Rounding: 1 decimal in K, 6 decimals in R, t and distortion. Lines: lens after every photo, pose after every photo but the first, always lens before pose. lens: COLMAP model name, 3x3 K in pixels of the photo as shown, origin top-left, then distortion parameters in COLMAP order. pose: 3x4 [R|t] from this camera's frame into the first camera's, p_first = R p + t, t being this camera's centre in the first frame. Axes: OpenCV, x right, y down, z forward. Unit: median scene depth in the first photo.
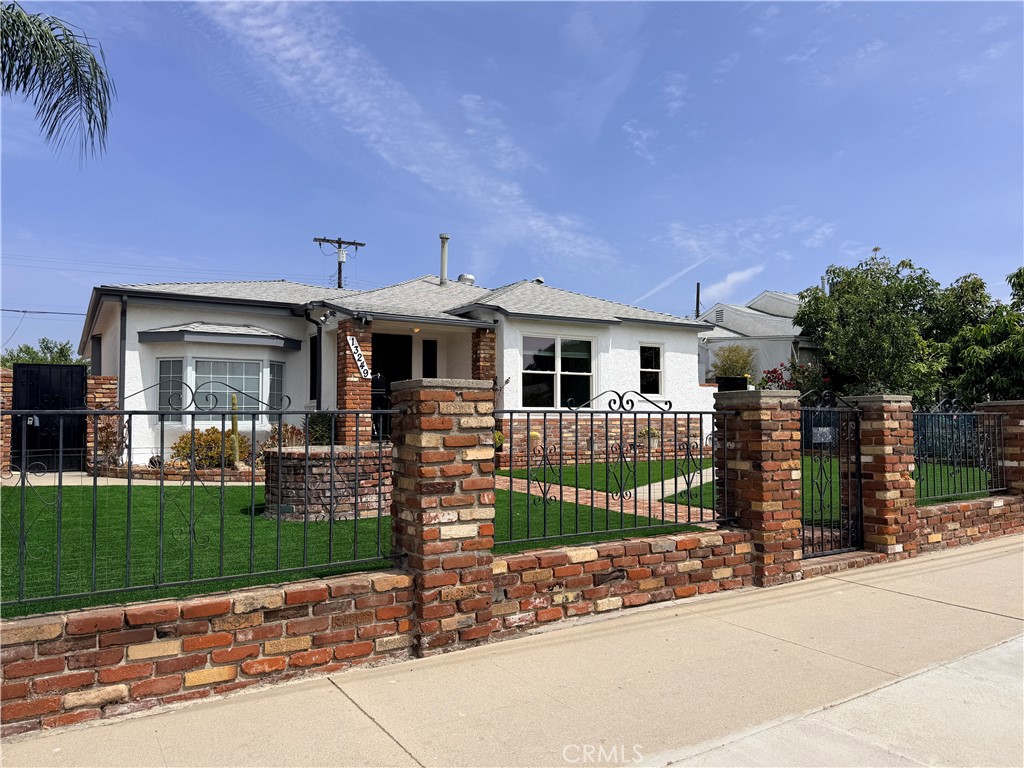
lens RADIAL K [[702.1, 0, 512.0], [0, 702.1, 384.0], [0, 0, 1]] dist [0.109305, -0.136816]
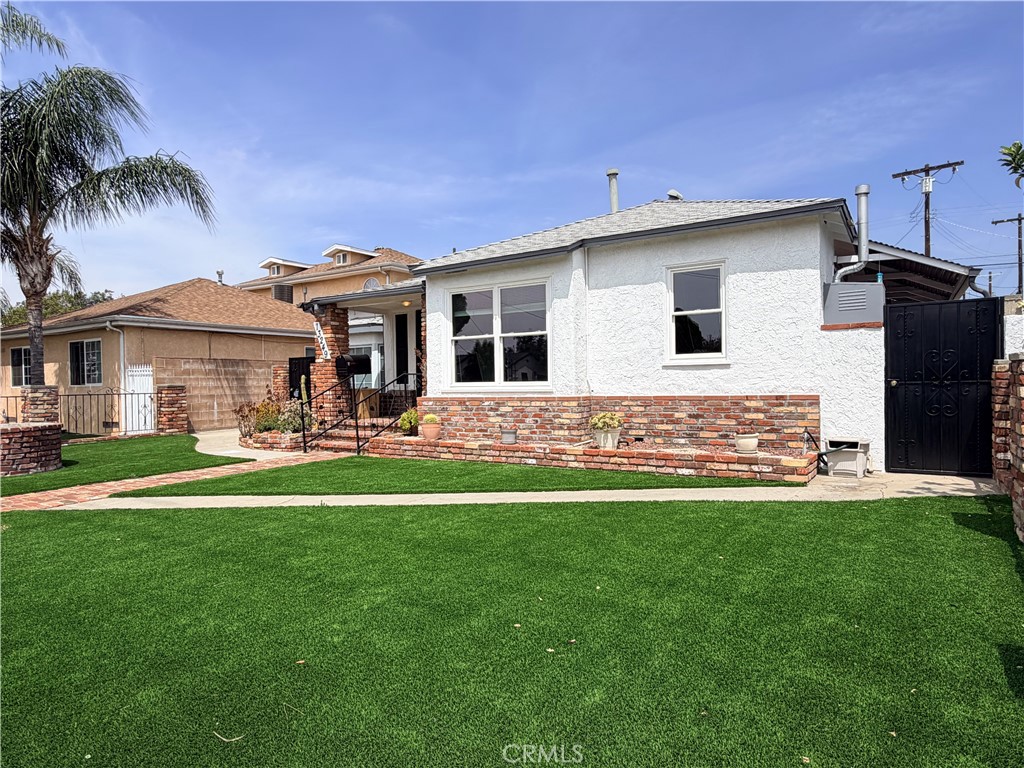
lens RADIAL K [[620.6, 0, 512.0], [0, 620.6, 384.0], [0, 0, 1]] dist [0.004165, 0.001165]
pose [[0.427553, -0.002454, -0.903987, 0.699278], [0.057537, 0.998043, 0.024503, 0.021001], [0.902157, -0.062489, 0.426858, 0.763197]]
